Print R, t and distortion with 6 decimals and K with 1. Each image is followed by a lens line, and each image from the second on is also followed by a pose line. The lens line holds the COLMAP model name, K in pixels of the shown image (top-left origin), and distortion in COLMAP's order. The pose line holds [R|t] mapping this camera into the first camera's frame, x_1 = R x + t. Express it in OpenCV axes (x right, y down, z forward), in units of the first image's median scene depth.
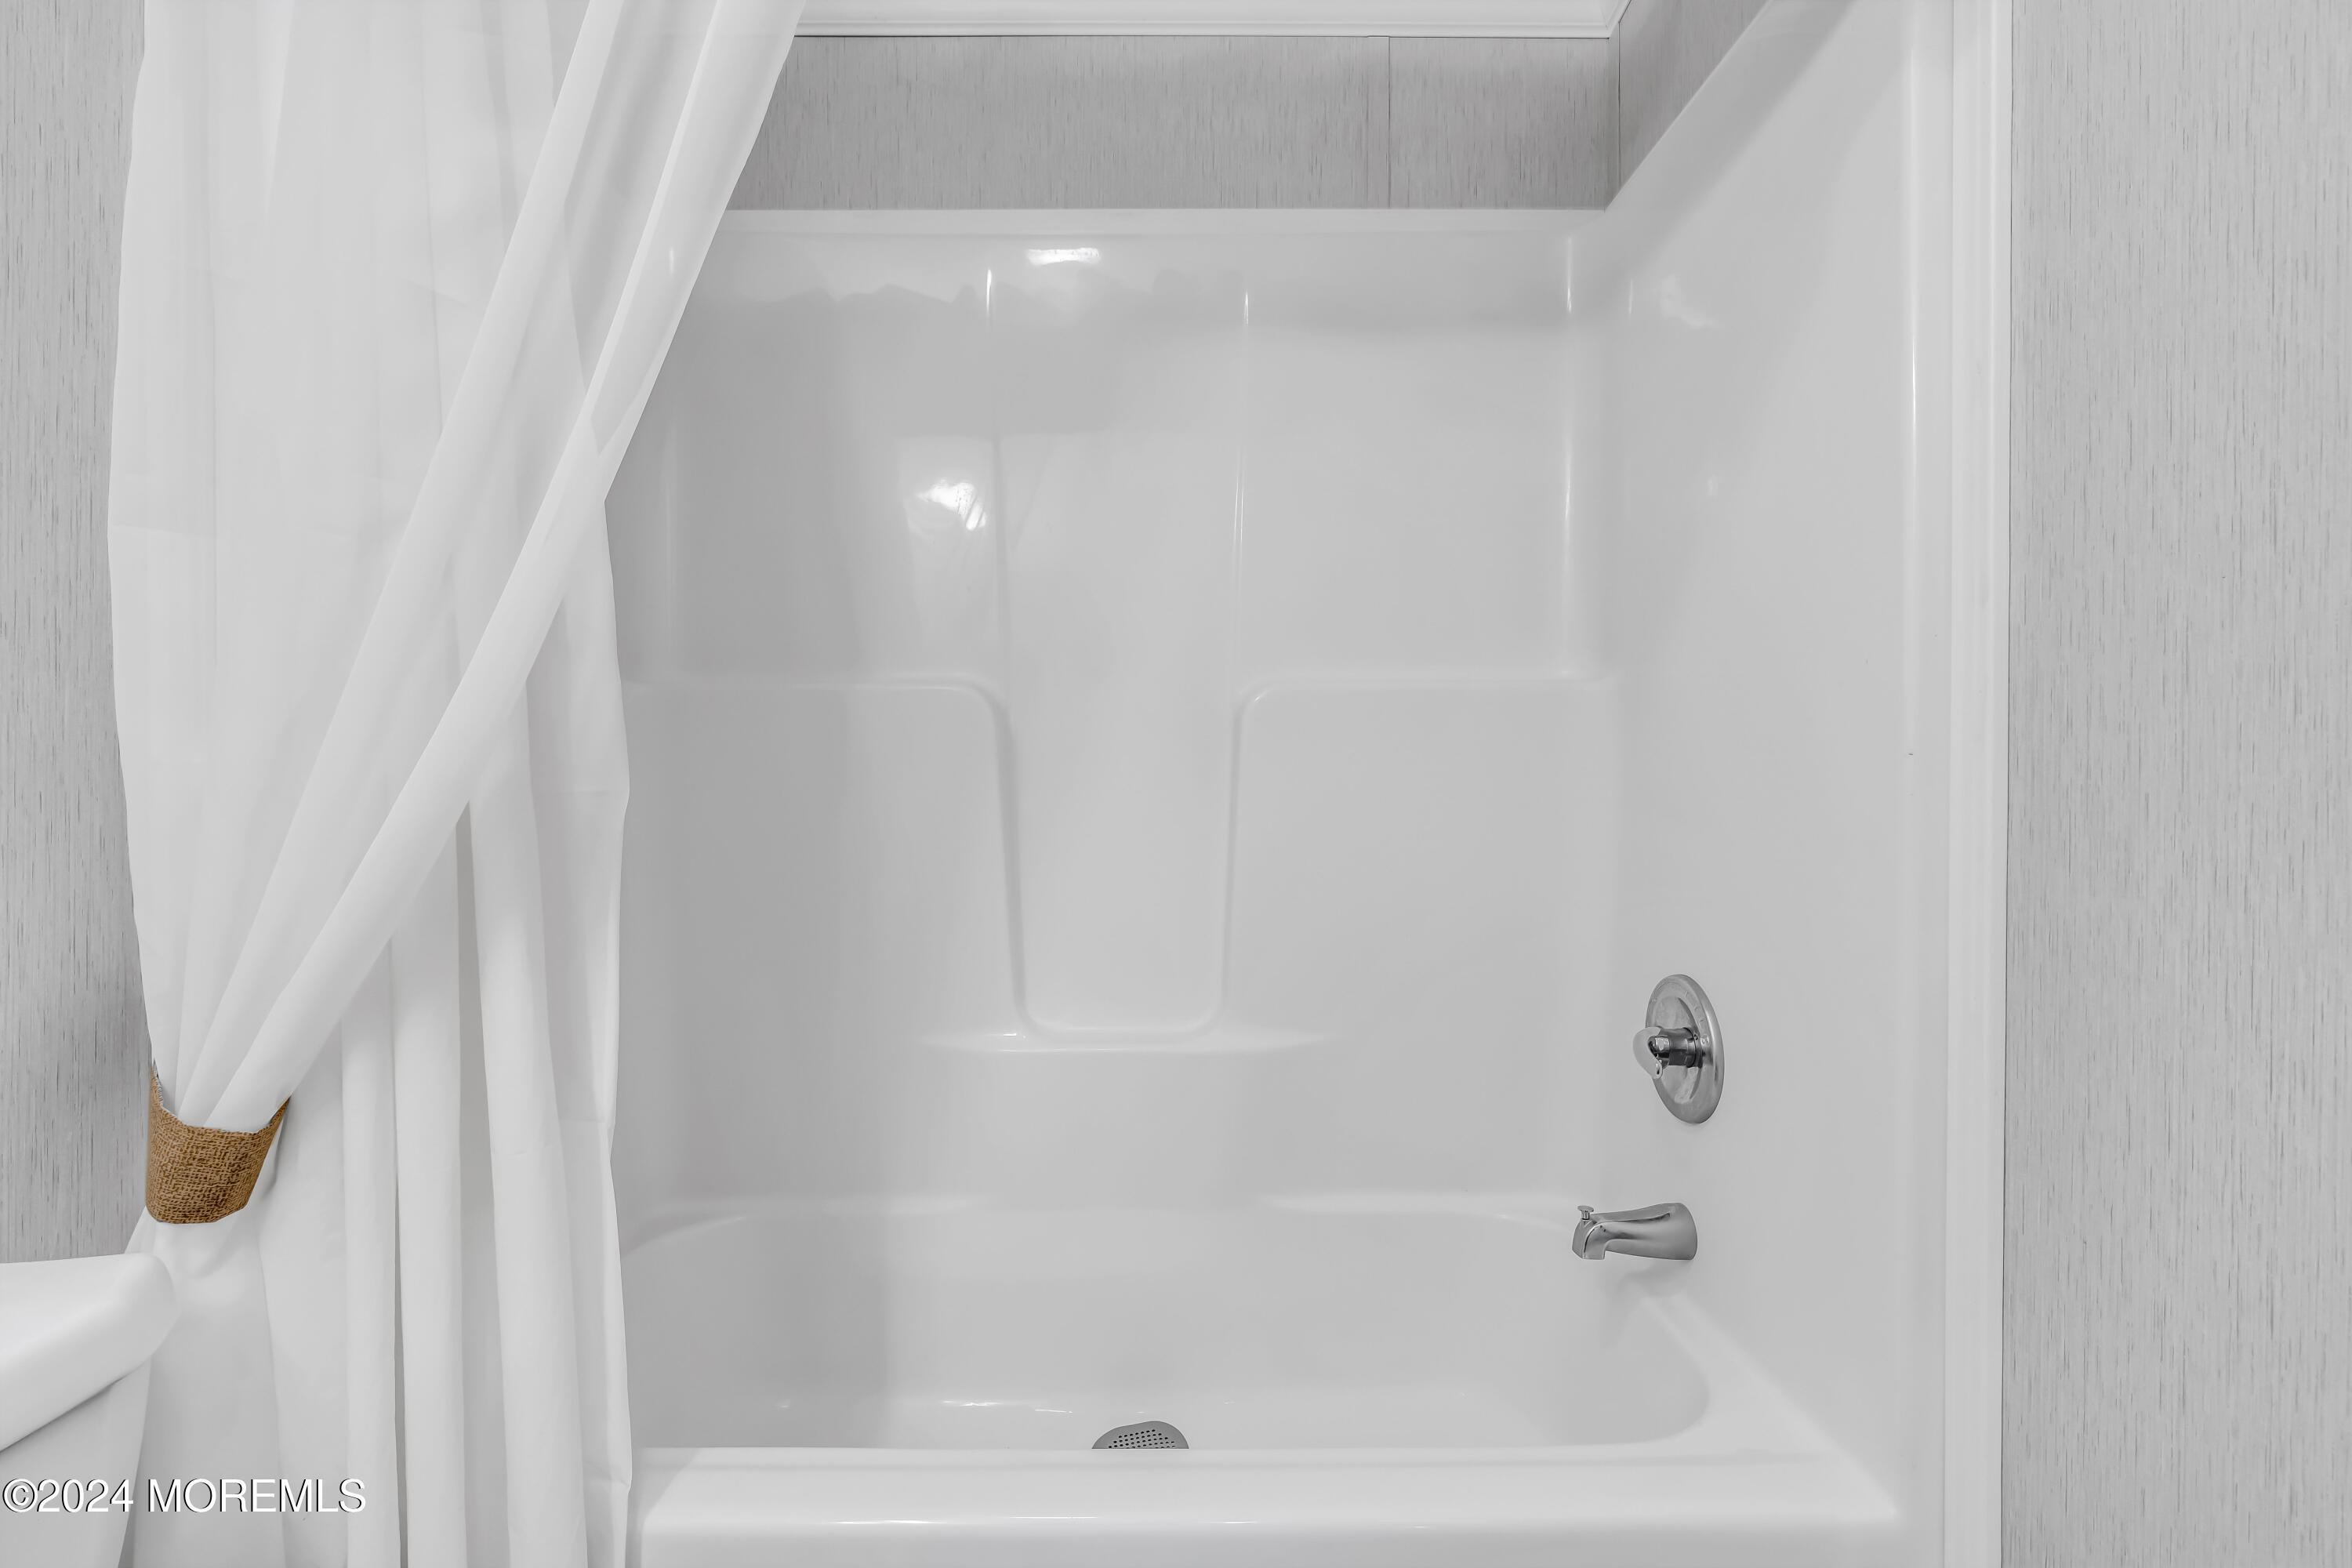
lens RADIAL K [[1027.1, 0, 1153.3], [0, 1027.1, 807.8], [0, 0, 1]] dist [-0.015760, -0.000100]
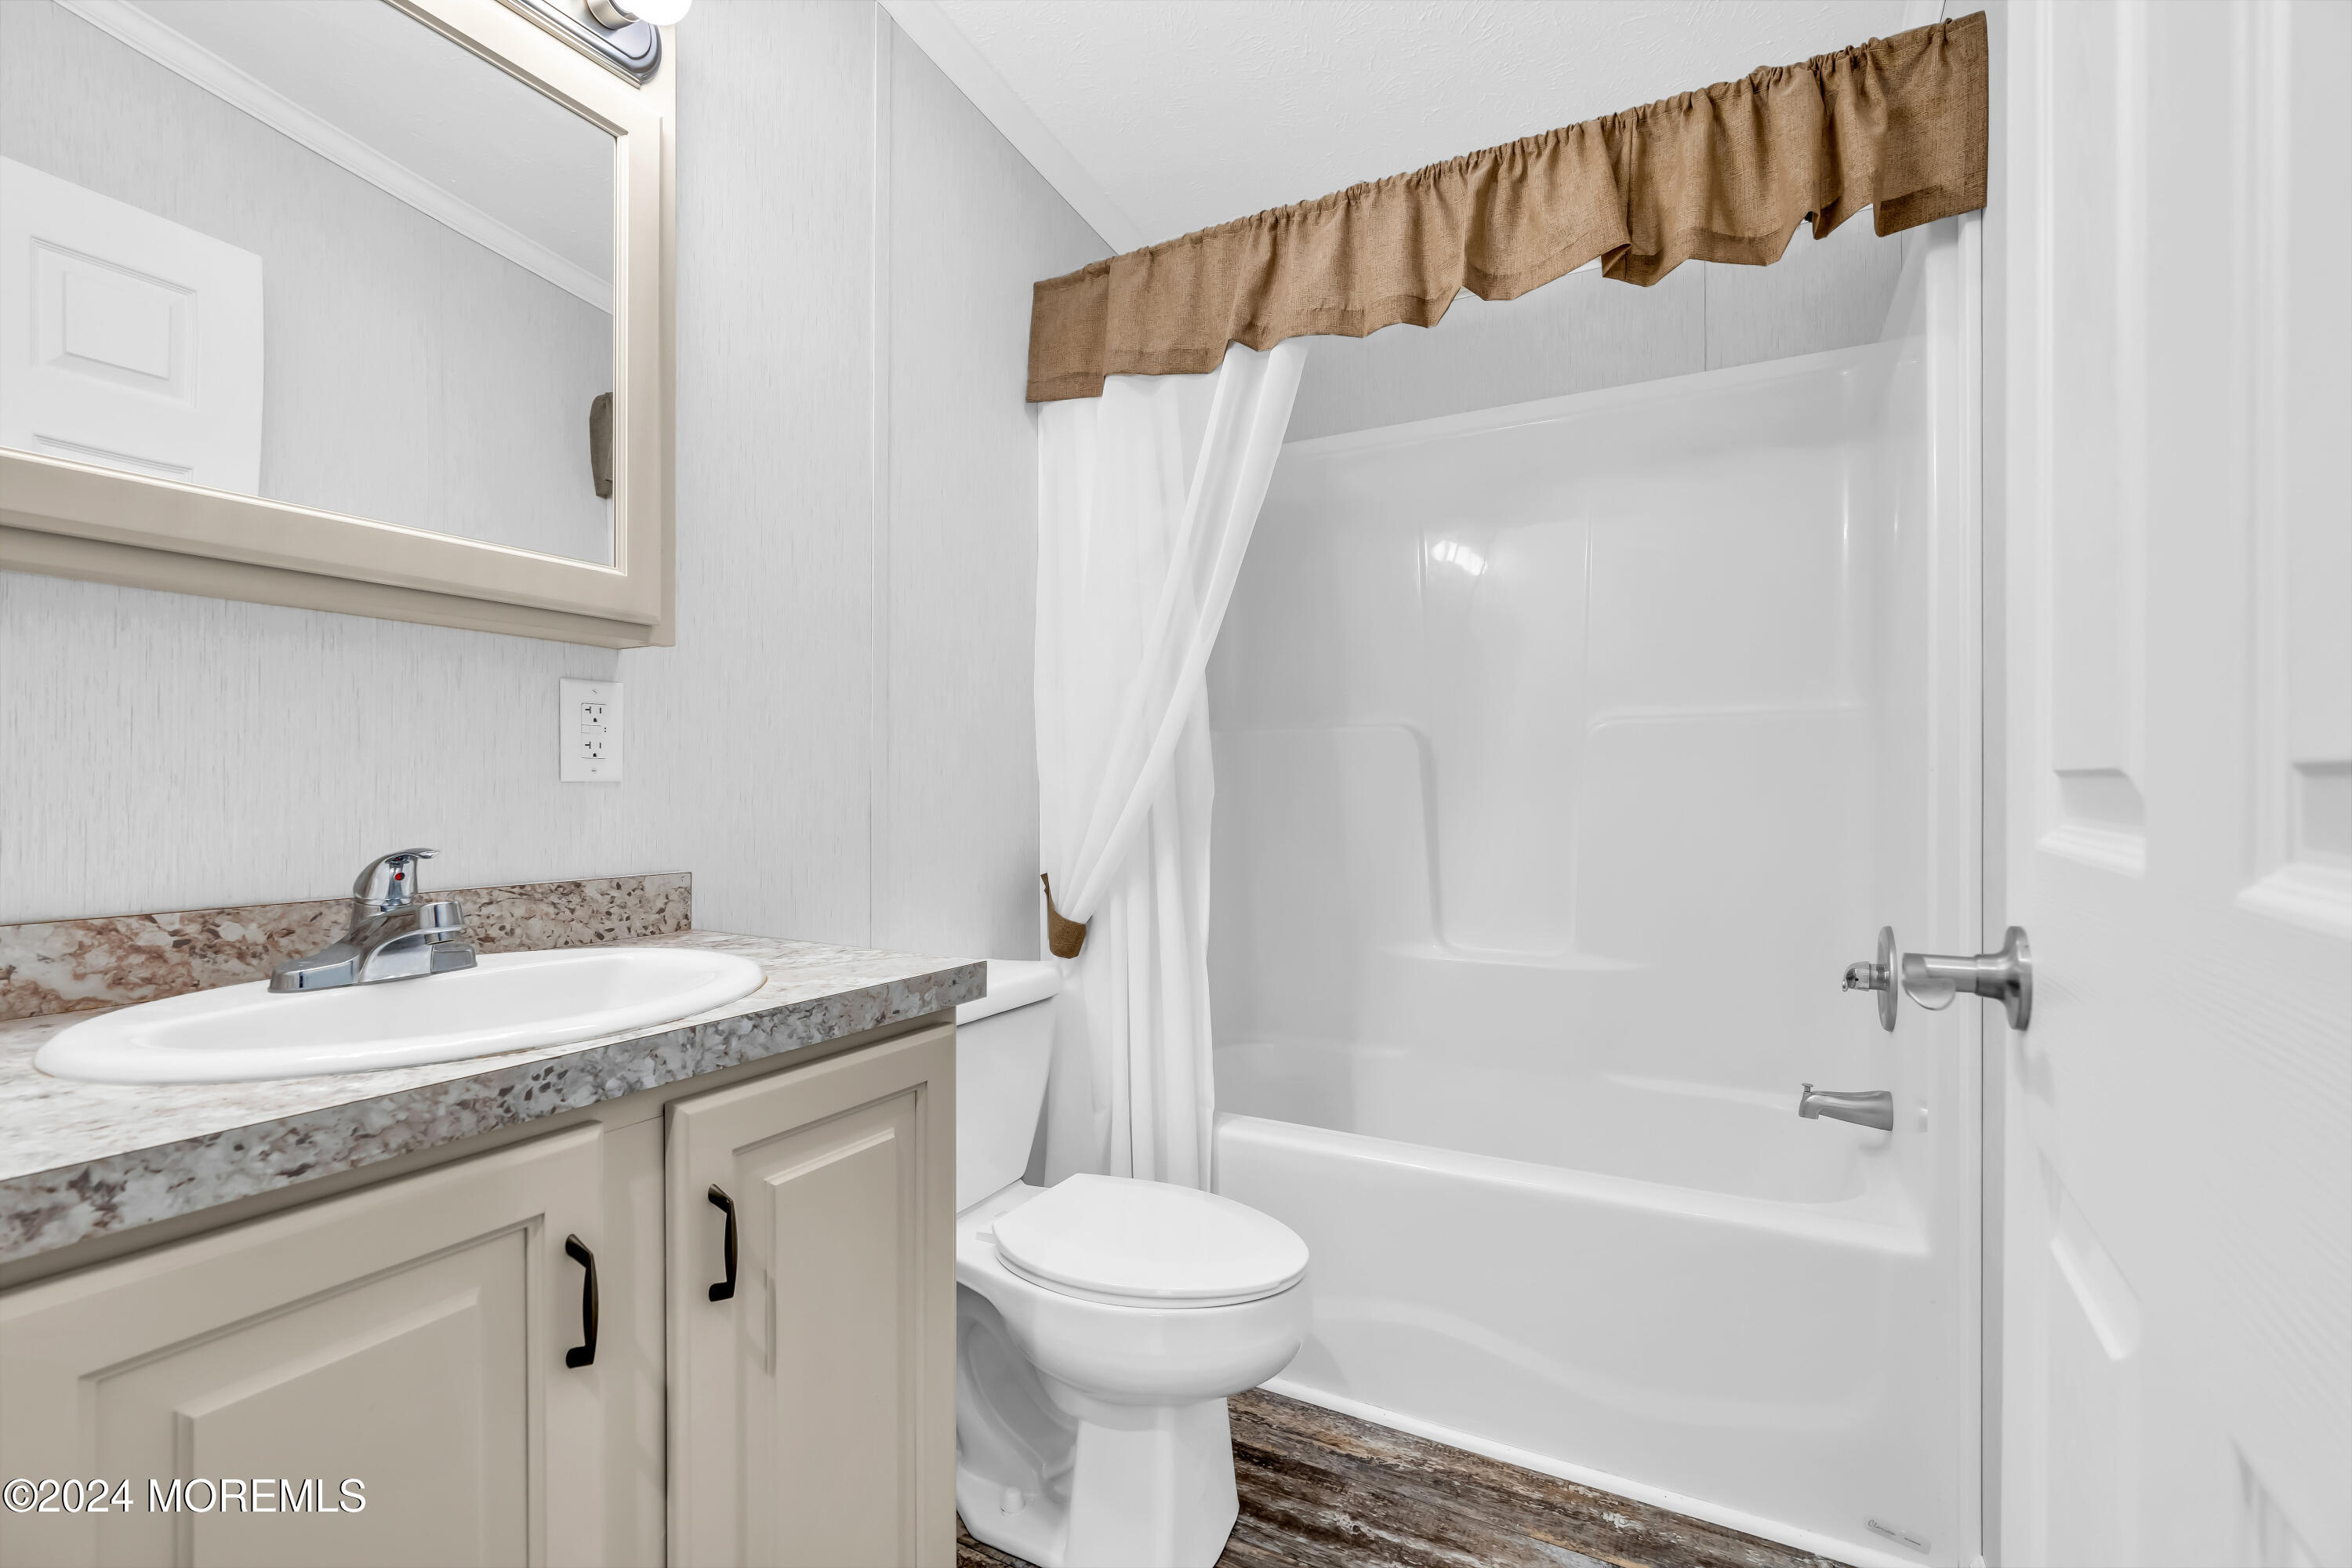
lens RADIAL K [[1027.1, 0, 1153.3], [0, 1027.1, 807.8], [0, 0, 1]] dist [-0.015760, -0.000100]
pose [[0.841326, -0.003657, -0.540516, 0.597781], [-0.009074, 0.999741, -0.020889, 0.063324], [0.540452, 0.022480, 0.841074, -0.974055]]
